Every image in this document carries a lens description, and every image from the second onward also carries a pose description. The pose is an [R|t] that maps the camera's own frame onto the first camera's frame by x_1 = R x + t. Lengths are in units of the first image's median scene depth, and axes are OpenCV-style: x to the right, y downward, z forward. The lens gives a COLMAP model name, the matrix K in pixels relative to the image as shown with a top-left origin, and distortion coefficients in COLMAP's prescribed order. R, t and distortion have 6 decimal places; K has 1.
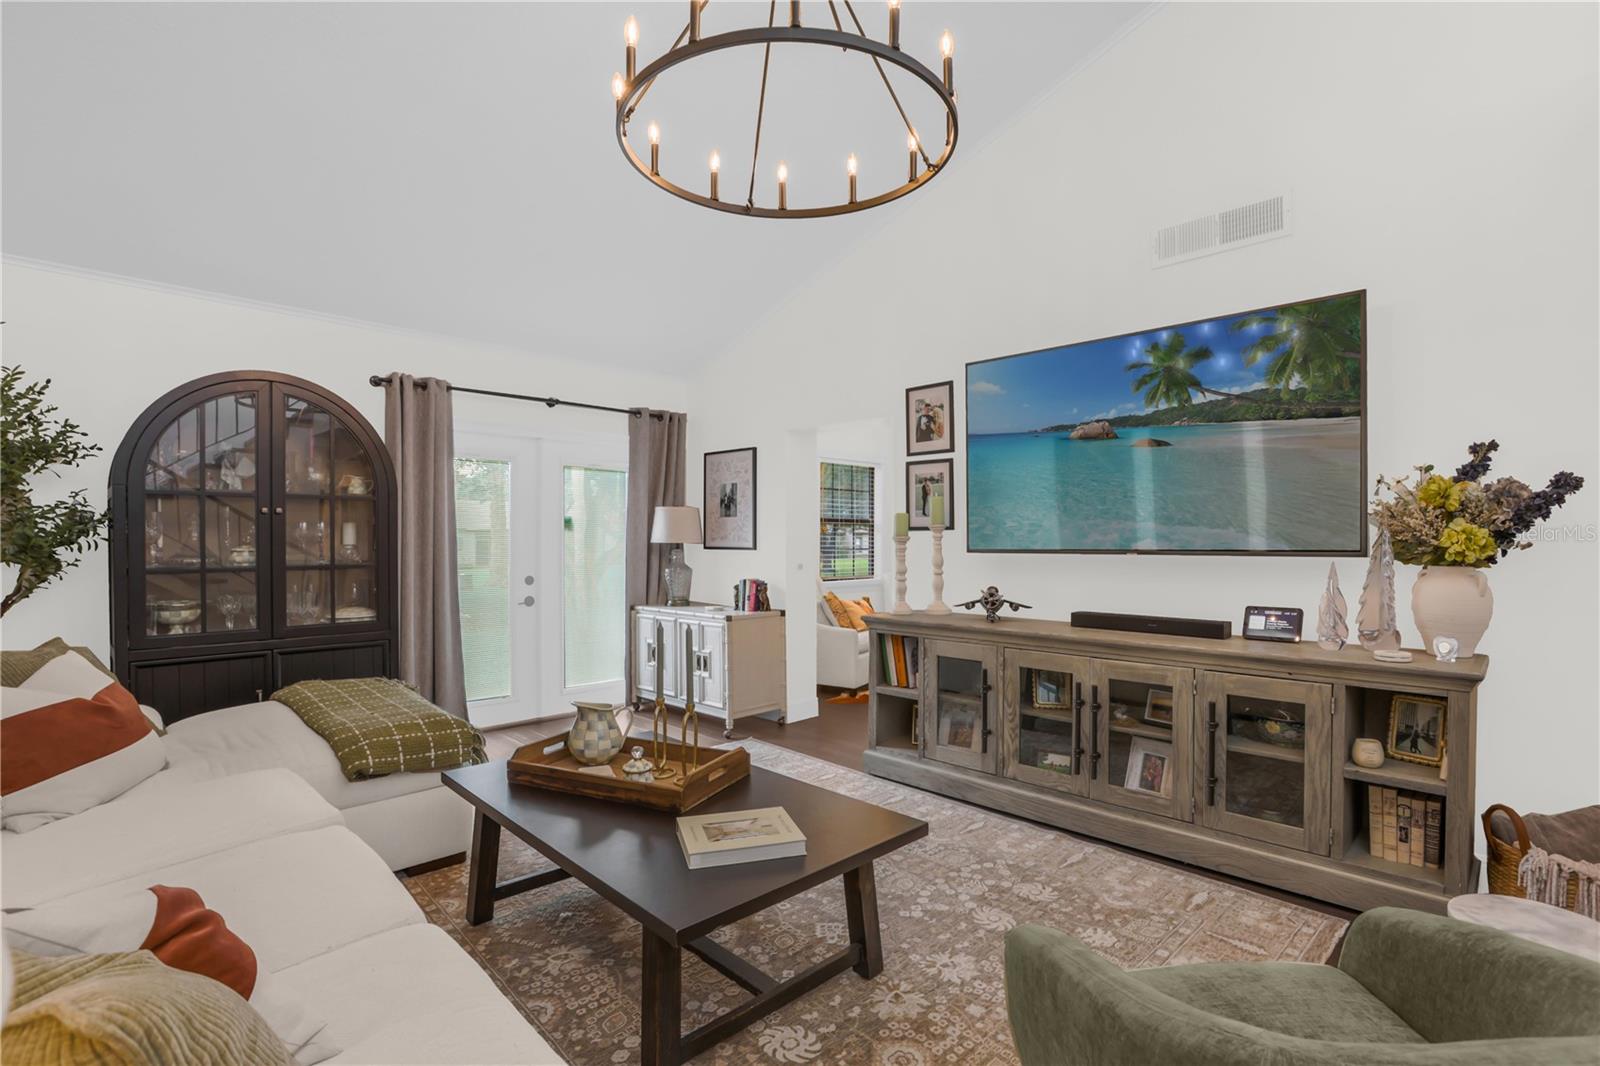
lens RADIAL K [[753.7, 0, 789.7], [0, 753.7, 550.9], [0, 0, 1]] dist [-0.041095, 0.000884]
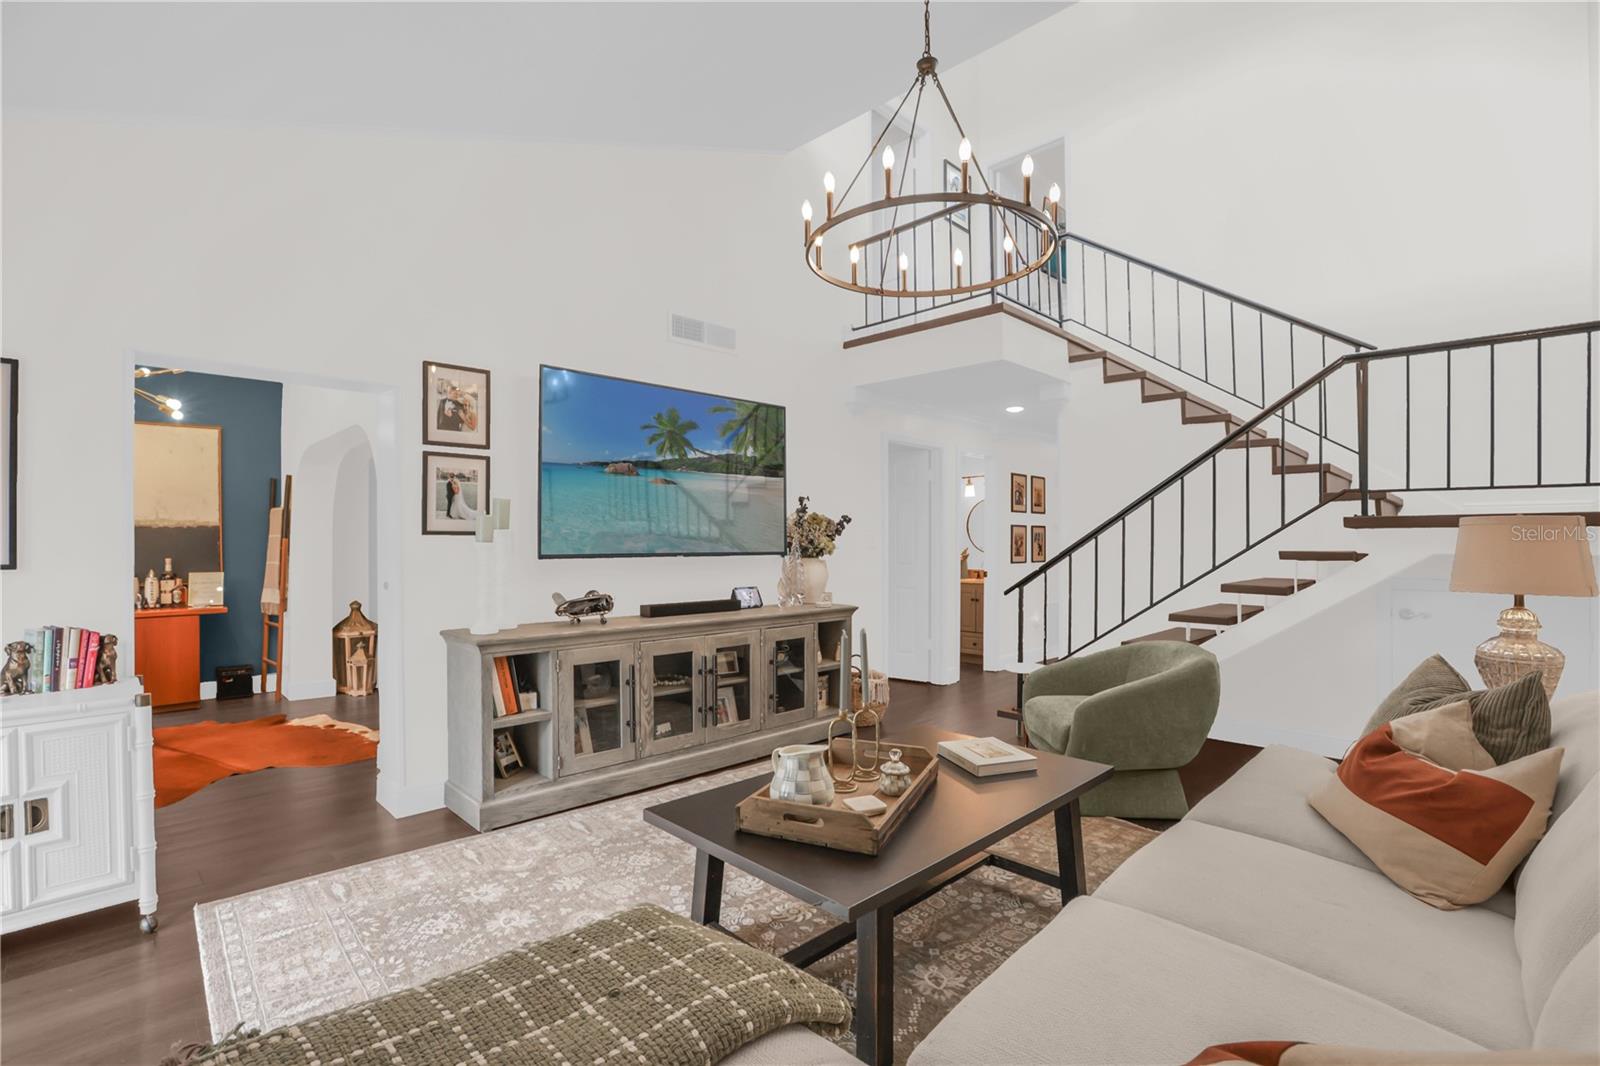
lens RADIAL K [[753.7, 0, 789.7], [0, 753.7, 550.9], [0, 0, 1]] dist [-0.041095, 0.000884]
pose [[-0.020400, -0.009316, 0.999748, -0.738980], [0.017937, 0.999792, 0.009682, -0.012610], [-0.999631, 0.018130, -0.020229, 0.705725]]
